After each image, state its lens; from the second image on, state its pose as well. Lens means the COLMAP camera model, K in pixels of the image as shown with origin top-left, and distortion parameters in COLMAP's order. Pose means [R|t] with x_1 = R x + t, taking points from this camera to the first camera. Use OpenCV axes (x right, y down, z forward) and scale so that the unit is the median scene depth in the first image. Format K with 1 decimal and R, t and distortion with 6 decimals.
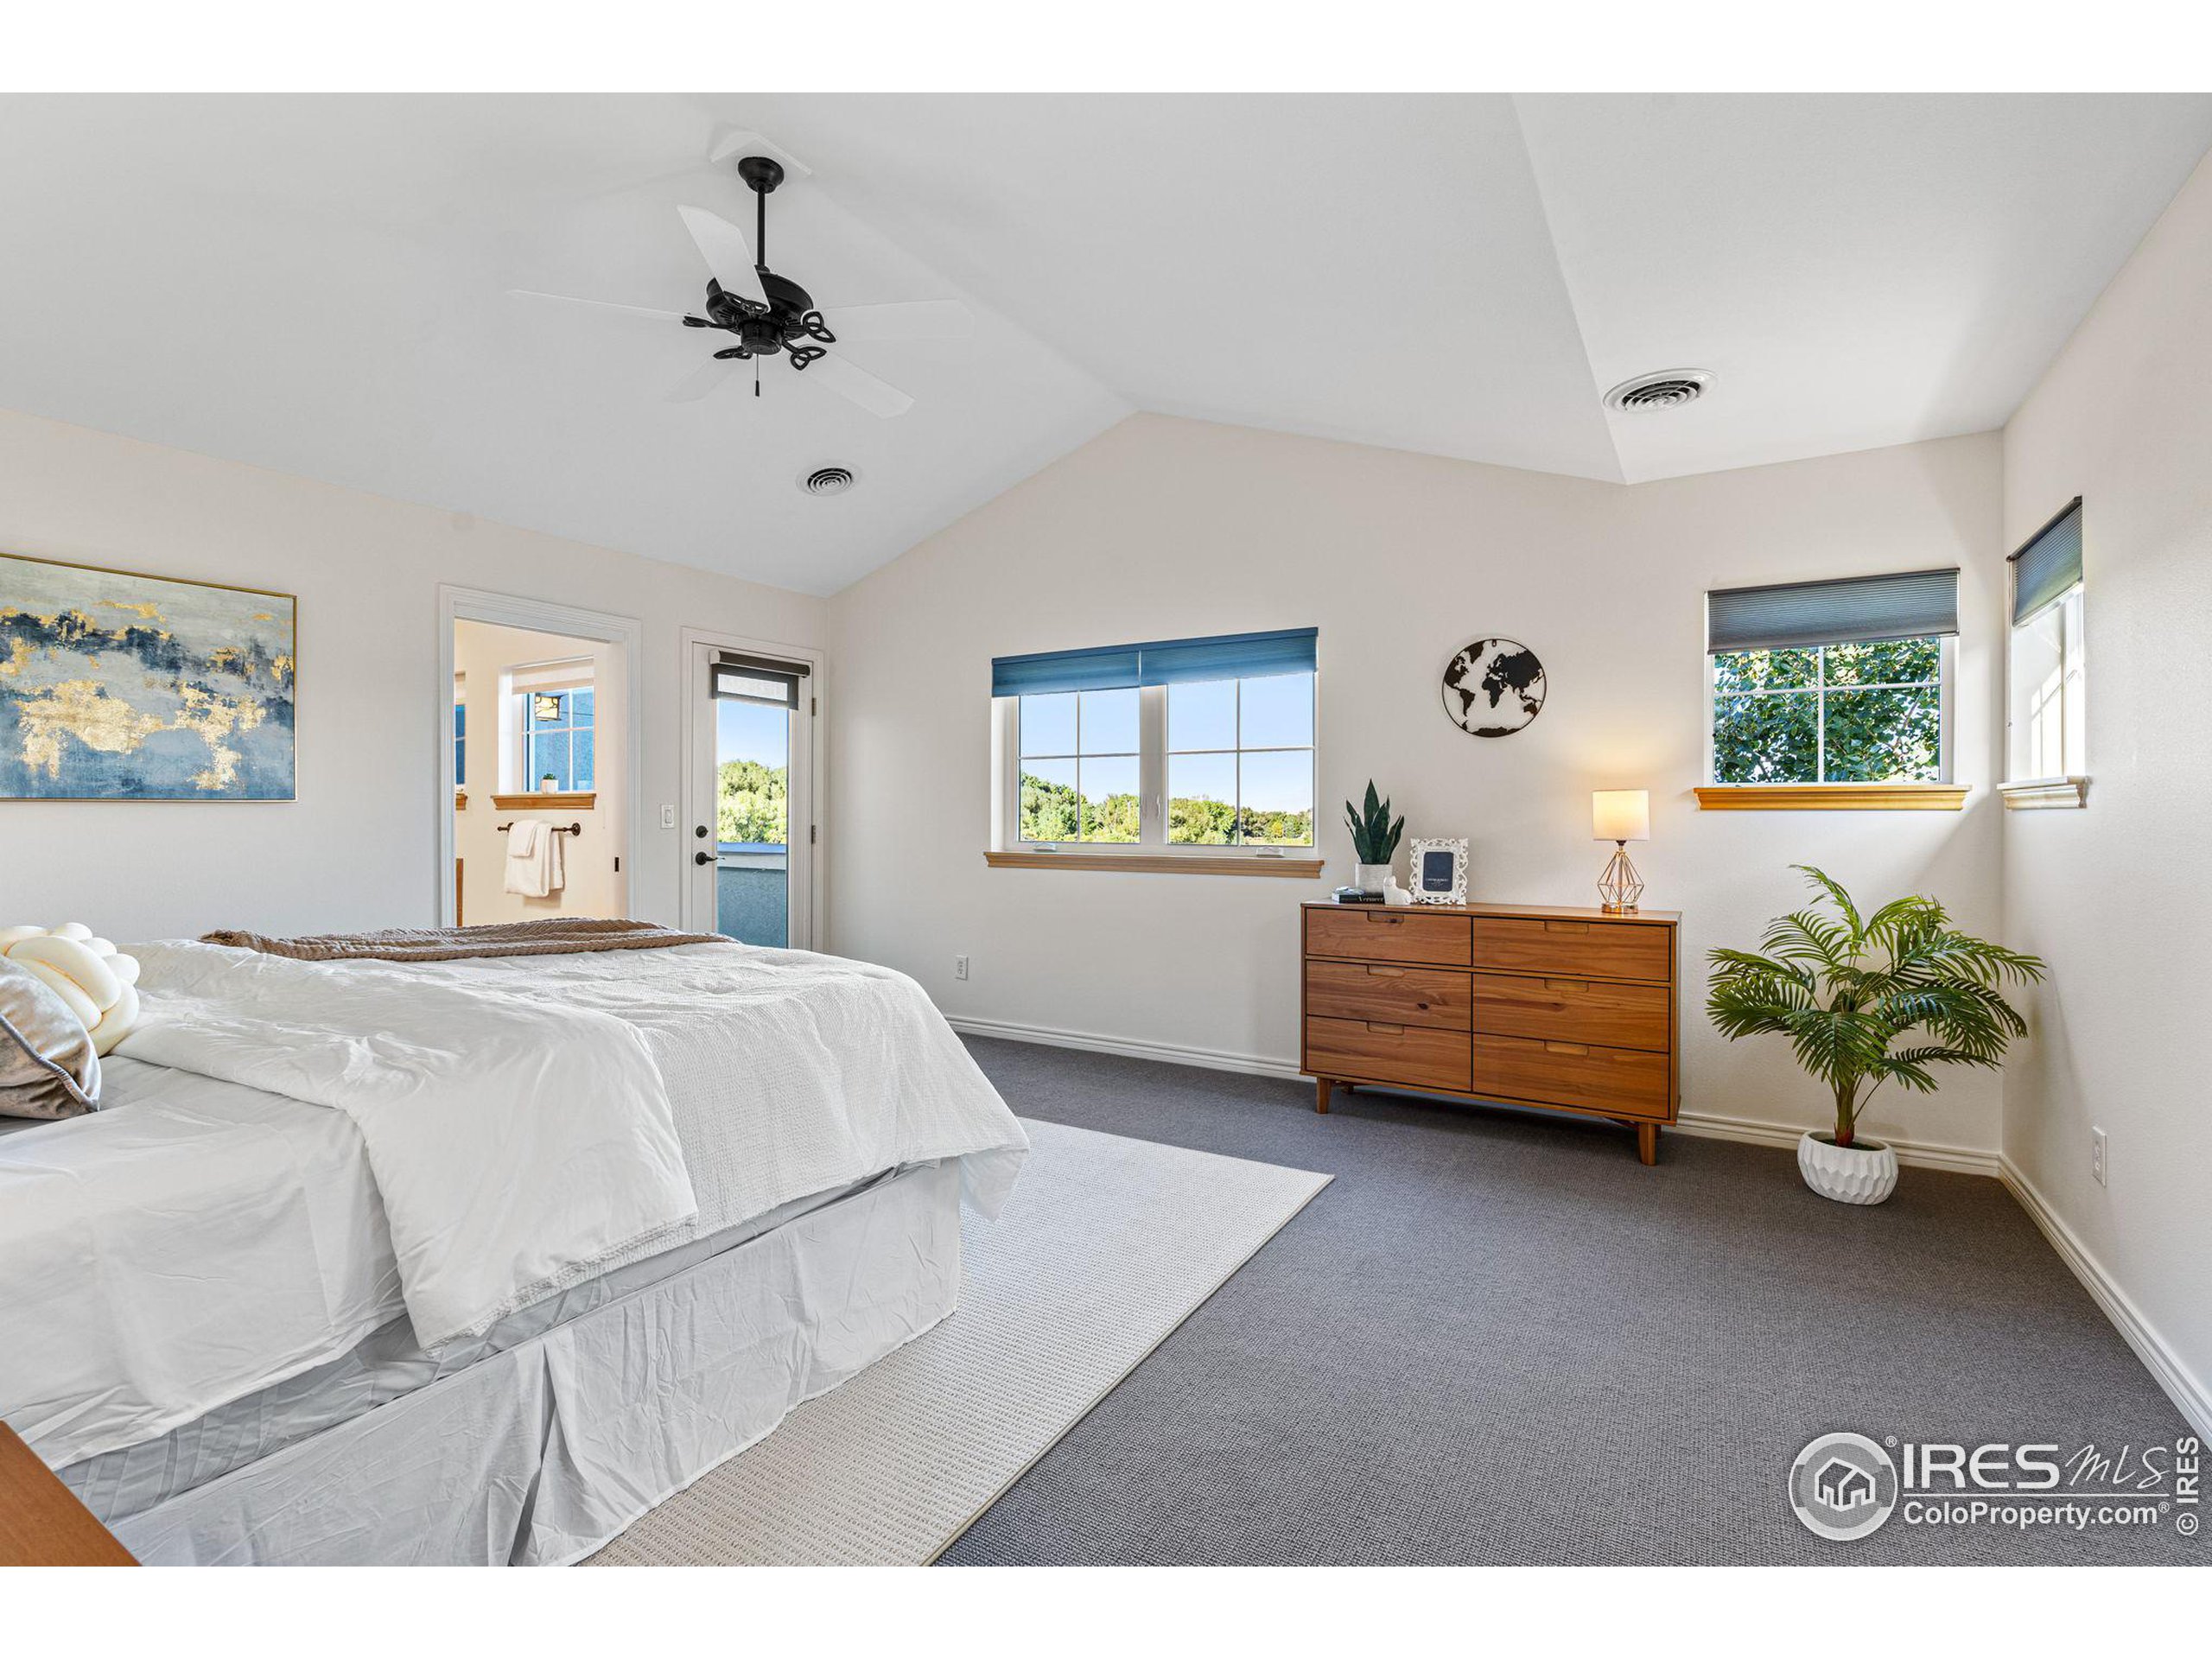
lens RADIAL K [[1025.4, 0, 1112.8], [0, 1025.4, 823.6], [0, 0, 1]] dist [-0.010894, 0.002058]
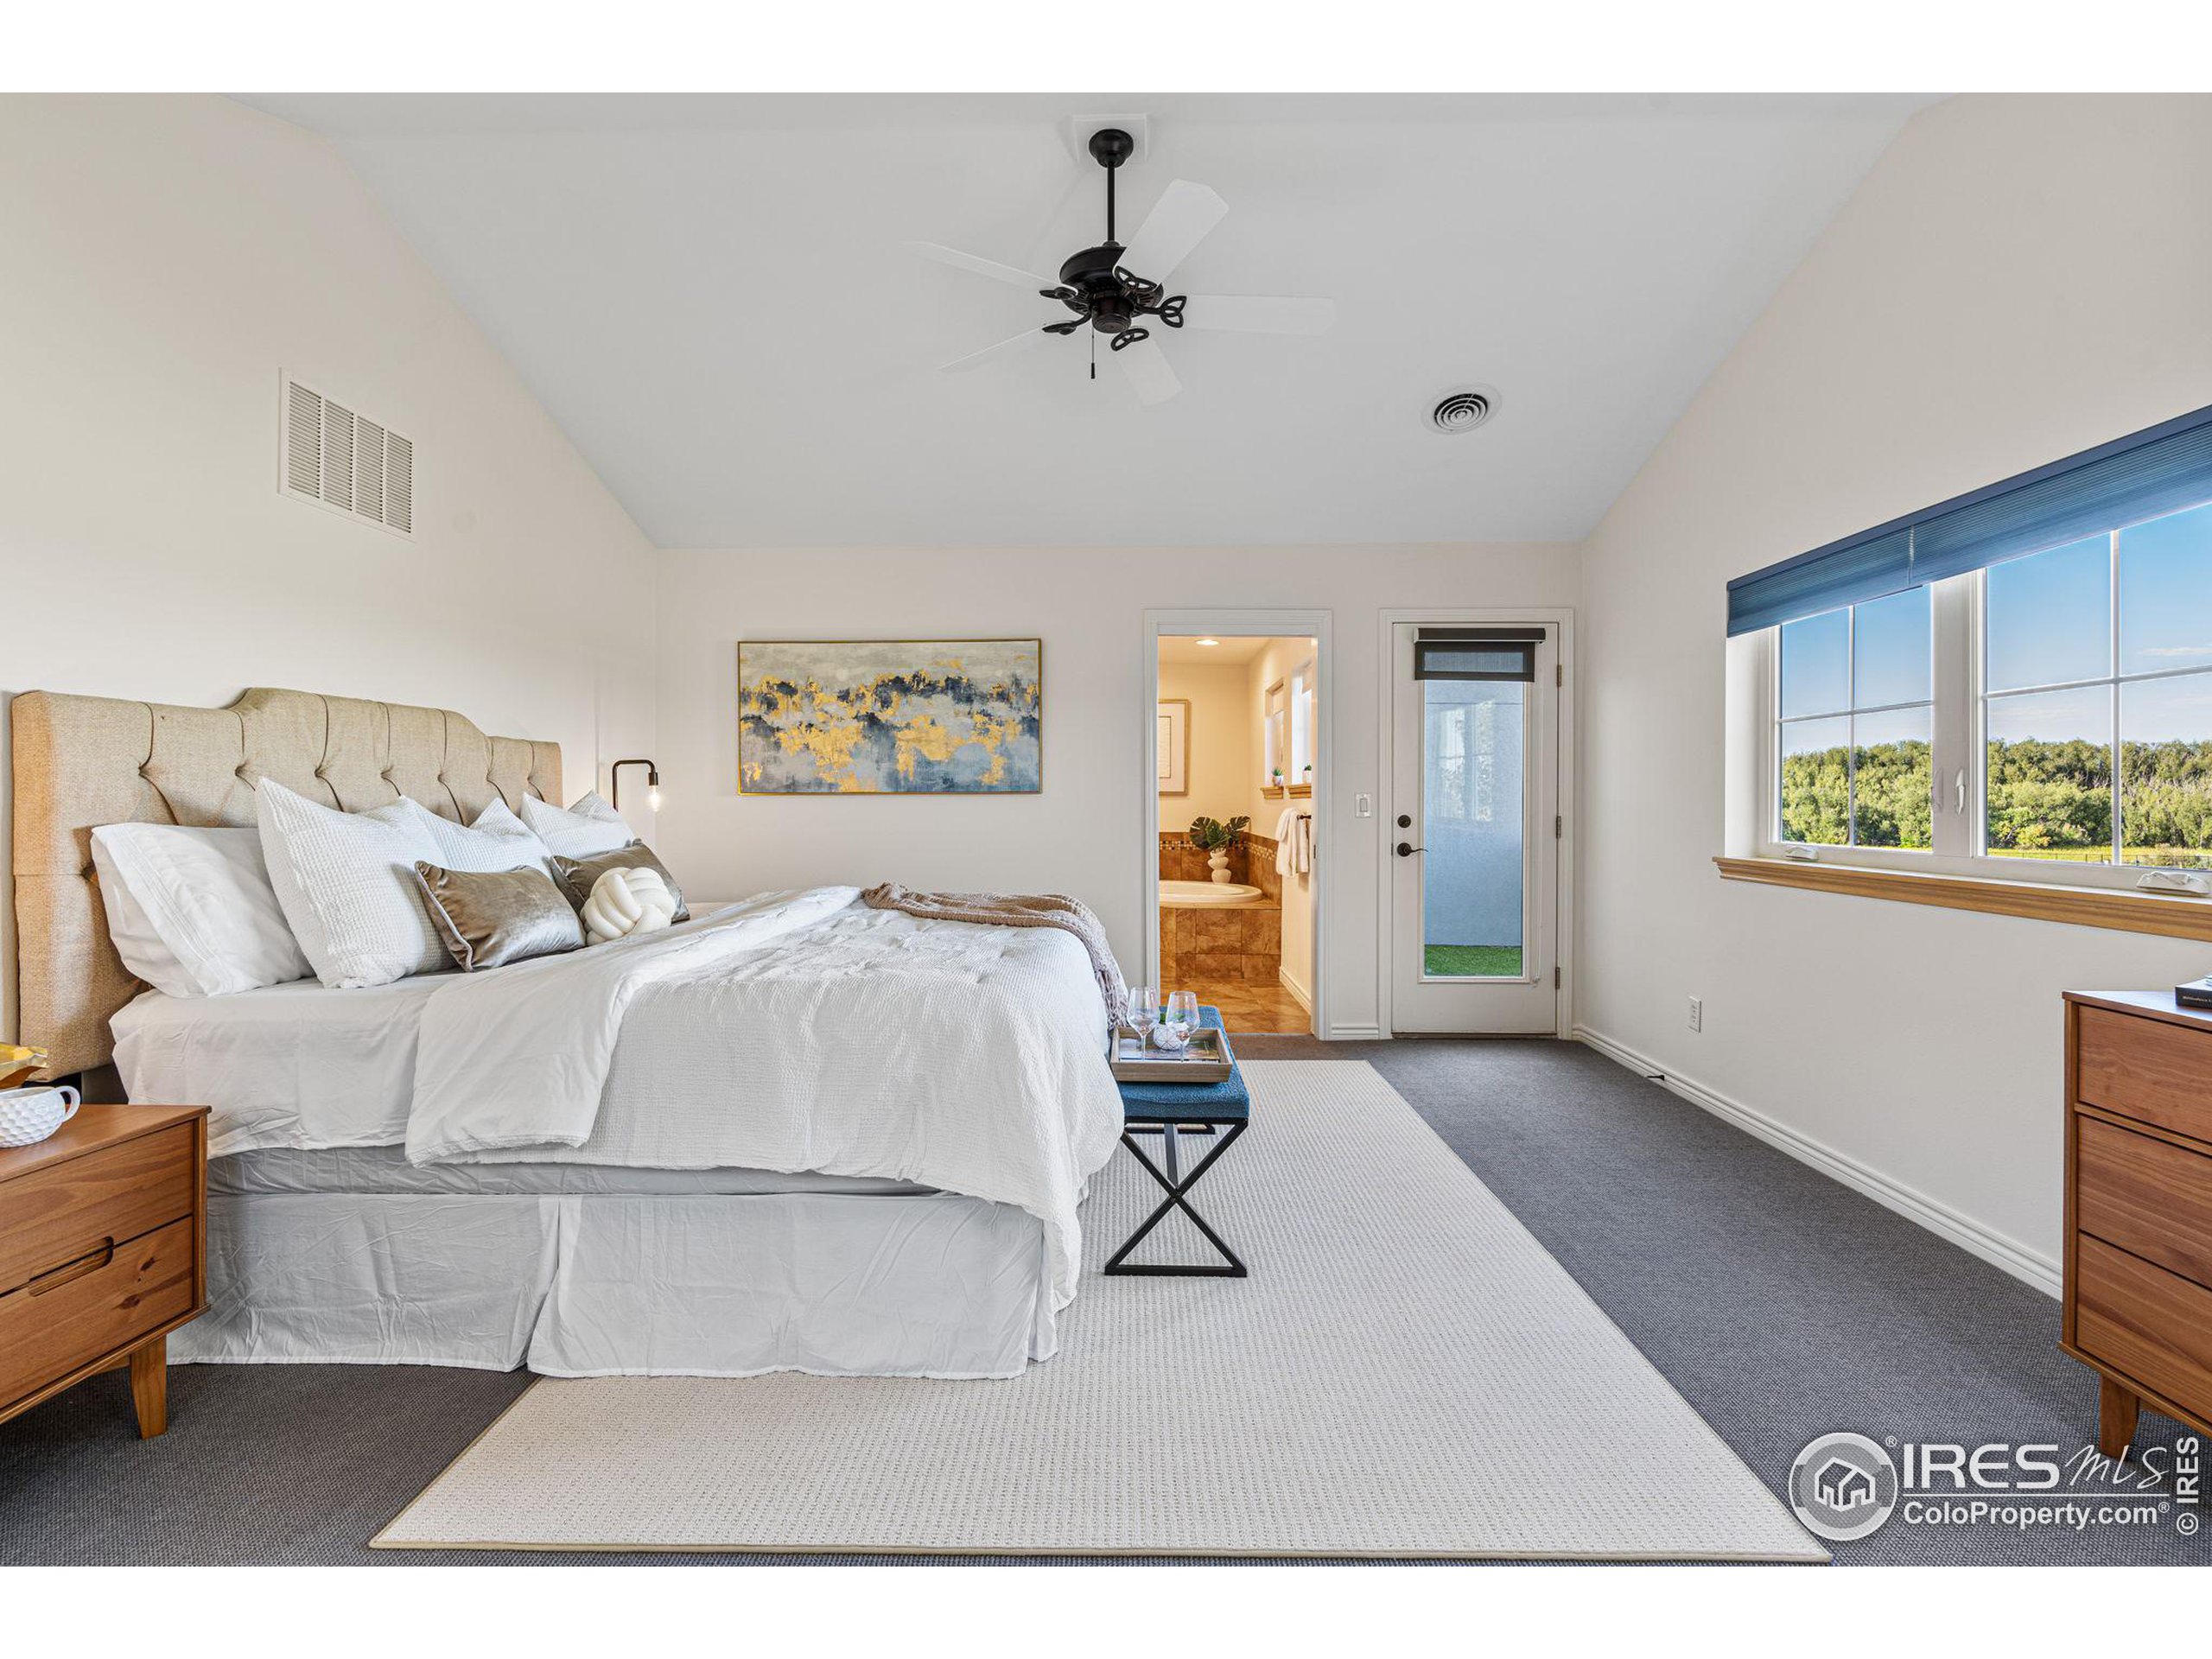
lens RADIAL K [[1025.4, 0, 1101.6], [0, 1025.4, 812.8], [0, 0, 1]] dist [-0.010894, 0.002058]
pose [[0.493825, 0.010198, -0.869501, 0.429299], [-0.008841, 0.999938, 0.006707, -0.005927], [0.869516, 0.004375, 0.493885, 0.432963]]
